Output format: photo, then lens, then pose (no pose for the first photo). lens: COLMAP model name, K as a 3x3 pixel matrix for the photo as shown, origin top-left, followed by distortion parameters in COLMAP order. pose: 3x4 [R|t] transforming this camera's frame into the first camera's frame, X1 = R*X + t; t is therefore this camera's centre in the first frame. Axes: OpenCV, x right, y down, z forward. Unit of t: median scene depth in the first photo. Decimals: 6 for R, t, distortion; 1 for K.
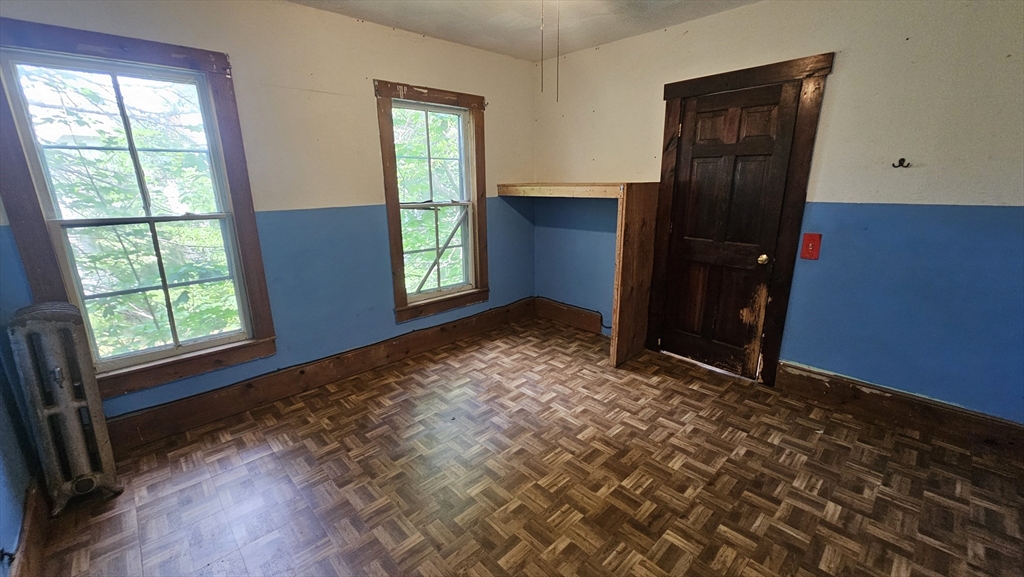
lens RADIAL K [[416.7, 0, 509.6], [0, 416.7, 285.8], [0, 0, 1]] dist [0.000193, -0.000368]
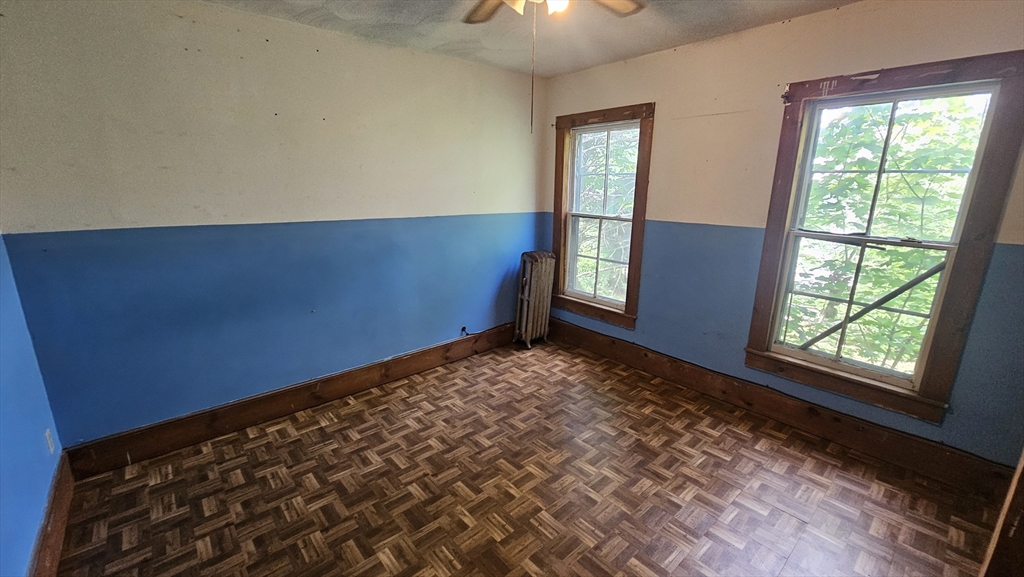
lens RADIAL K [[416.7, 0, 509.3], [0, 416.7, 289.9], [0, 0, 1]] dist [0.000193, -0.000368]
pose [[-0.033530, 0.258360, -0.965467, 0.675323], [-0.259951, 0.930508, 0.258033, -0.188398], [0.965040, 0.259626, 0.035961, 0.571629]]
